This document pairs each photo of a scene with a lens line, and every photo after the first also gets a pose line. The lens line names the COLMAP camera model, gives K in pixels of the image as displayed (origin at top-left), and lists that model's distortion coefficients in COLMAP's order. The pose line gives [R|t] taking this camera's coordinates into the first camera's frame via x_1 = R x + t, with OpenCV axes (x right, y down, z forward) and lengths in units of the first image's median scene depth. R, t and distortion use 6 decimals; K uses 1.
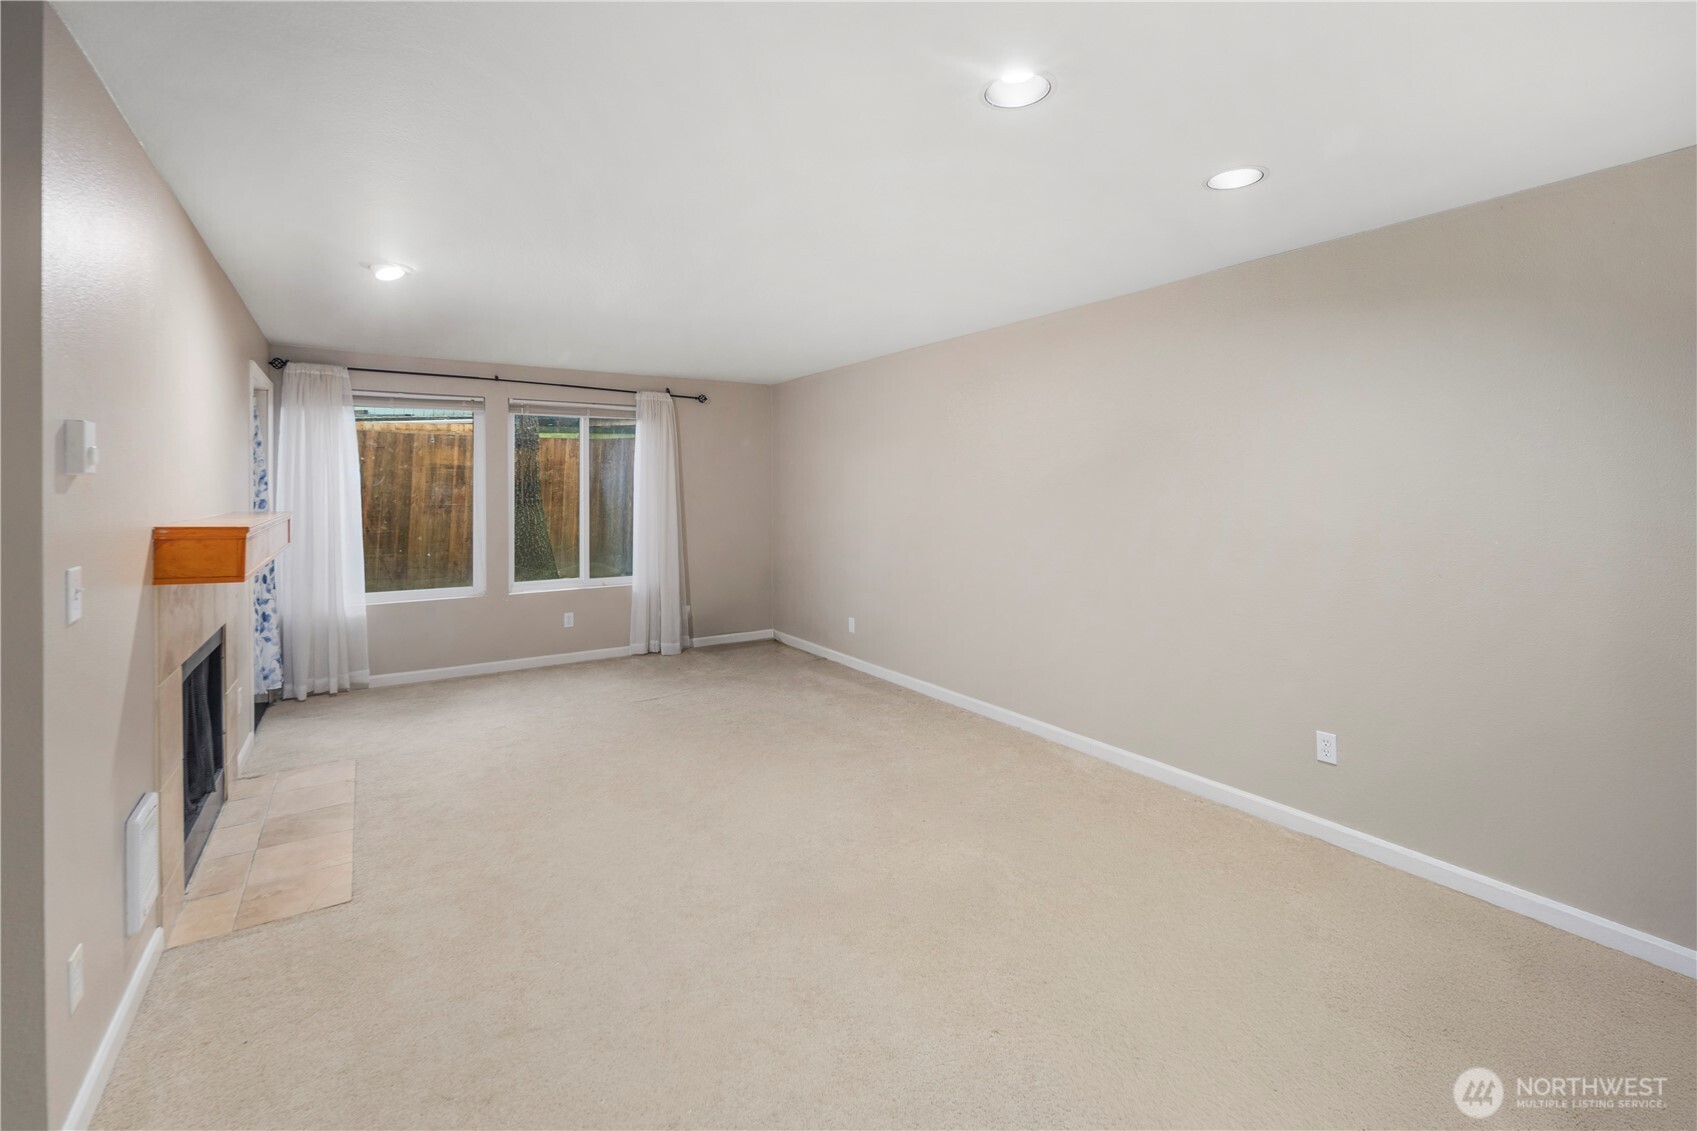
lens RADIAL K [[744.3, 0, 850.2], [0, 744.3, 490.5], [0, 0, 1]] dist [-0.000451, -0.000008]
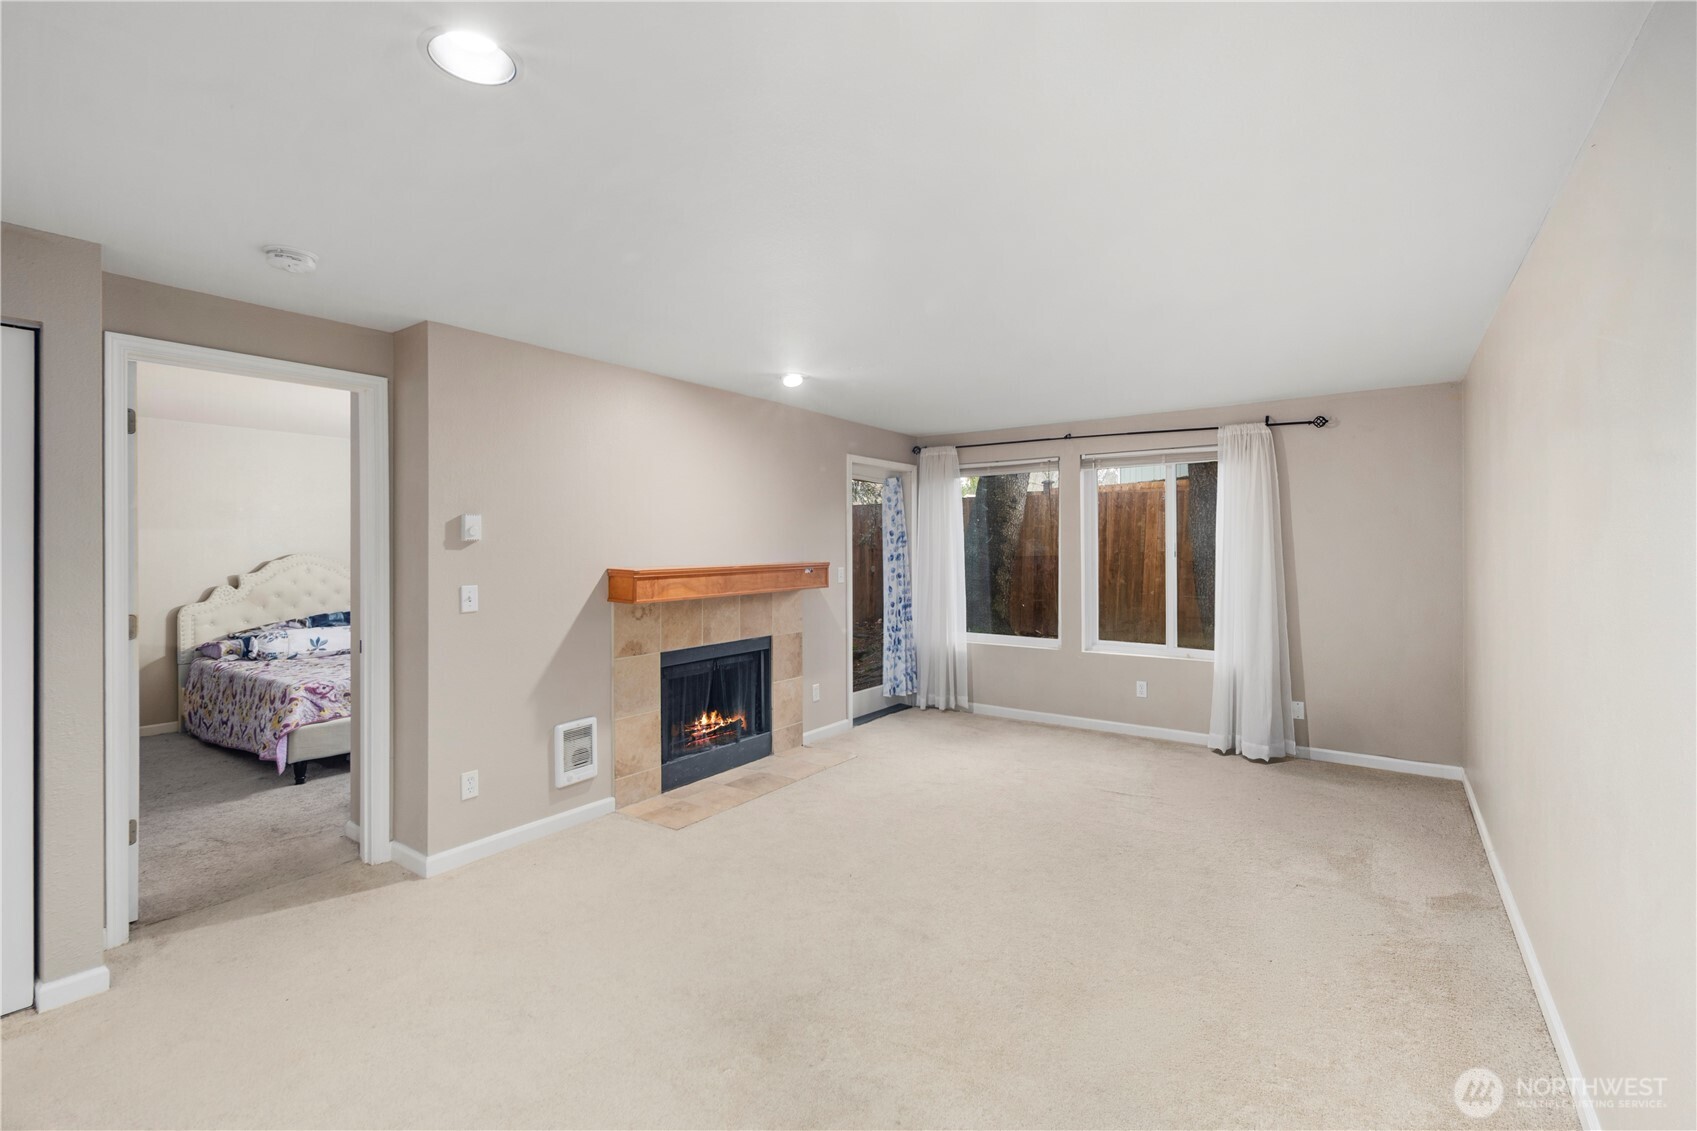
lens RADIAL K [[744.3, 0, 848.7], [0, 744.3, 553.7], [0, 0, 1]] dist [-0.000451, -0.000008]
pose [[0.362933, 0.011438, -0.931745, 0.358570], [-0.001425, 0.999930, 0.011720, -0.002907], [0.931814, -0.002925, 0.362924, 0.352272]]
